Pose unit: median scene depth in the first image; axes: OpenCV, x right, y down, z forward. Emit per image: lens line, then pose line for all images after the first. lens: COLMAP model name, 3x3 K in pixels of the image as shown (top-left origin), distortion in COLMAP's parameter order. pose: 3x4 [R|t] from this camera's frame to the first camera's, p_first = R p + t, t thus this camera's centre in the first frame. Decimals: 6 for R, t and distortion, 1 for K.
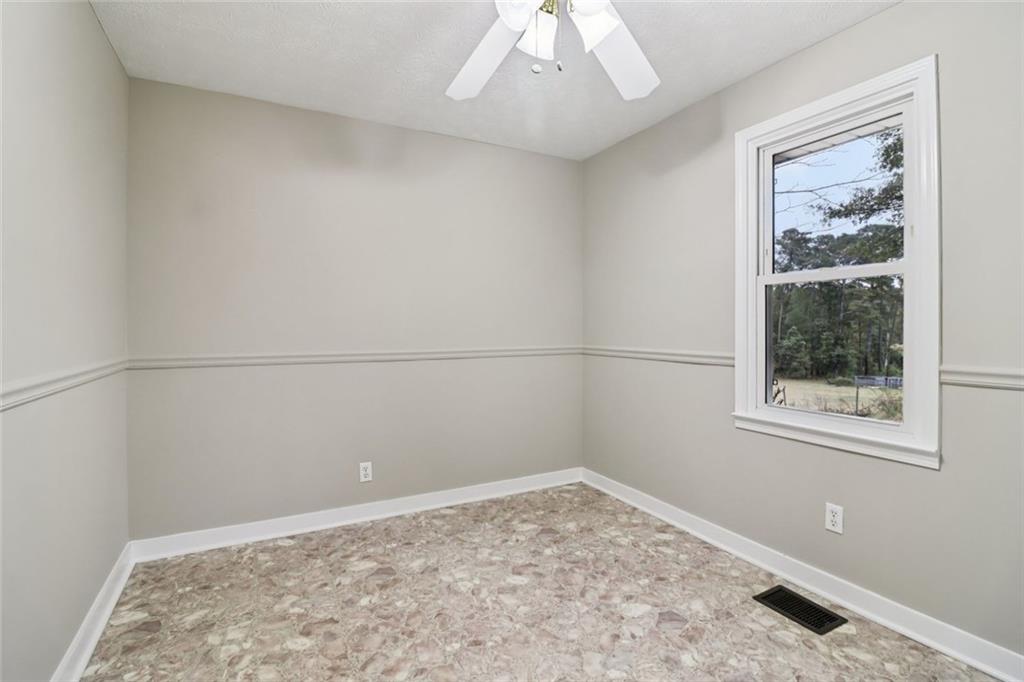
lens RADIAL K [[481.9, 0, 510.7], [0, 481.9, 325.8], [0, 0, 1]] dist [0.000923, -0.014688]
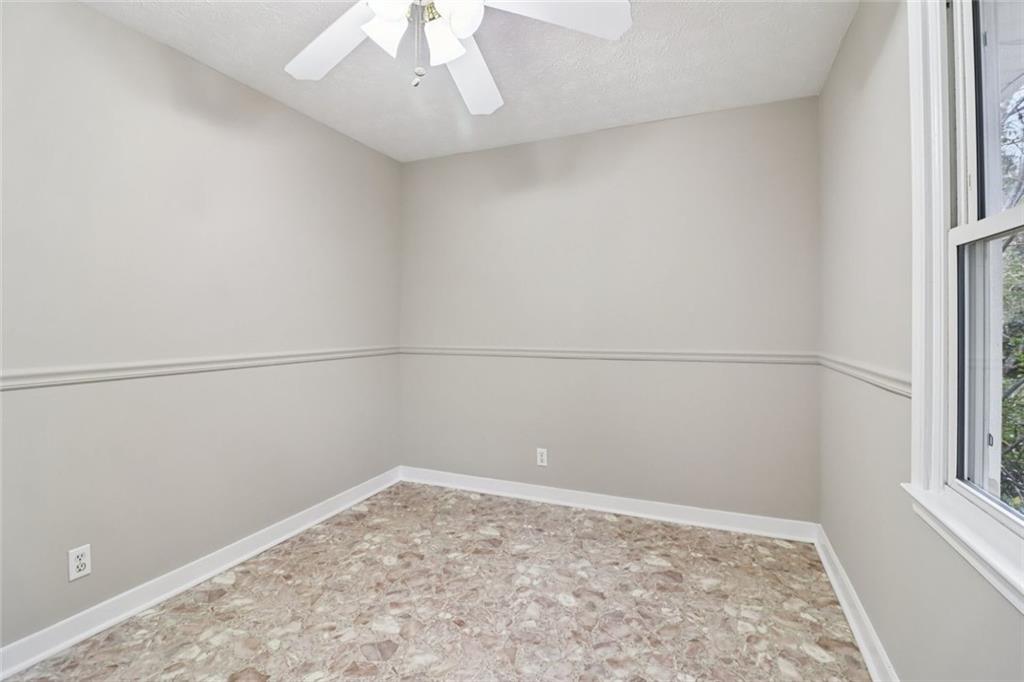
lens RADIAL K [[466.5, 0, 510.2], [0, 466.5, 332.9], [0, 0, 1]] dist [0.000574, -0.014262]
pose [[0.628799, 0.009107, -0.777515, 0.357433], [0.002055, 0.999908, 0.013374, 0.001716], [0.777565, -0.010008, 0.628722, 0.200484]]
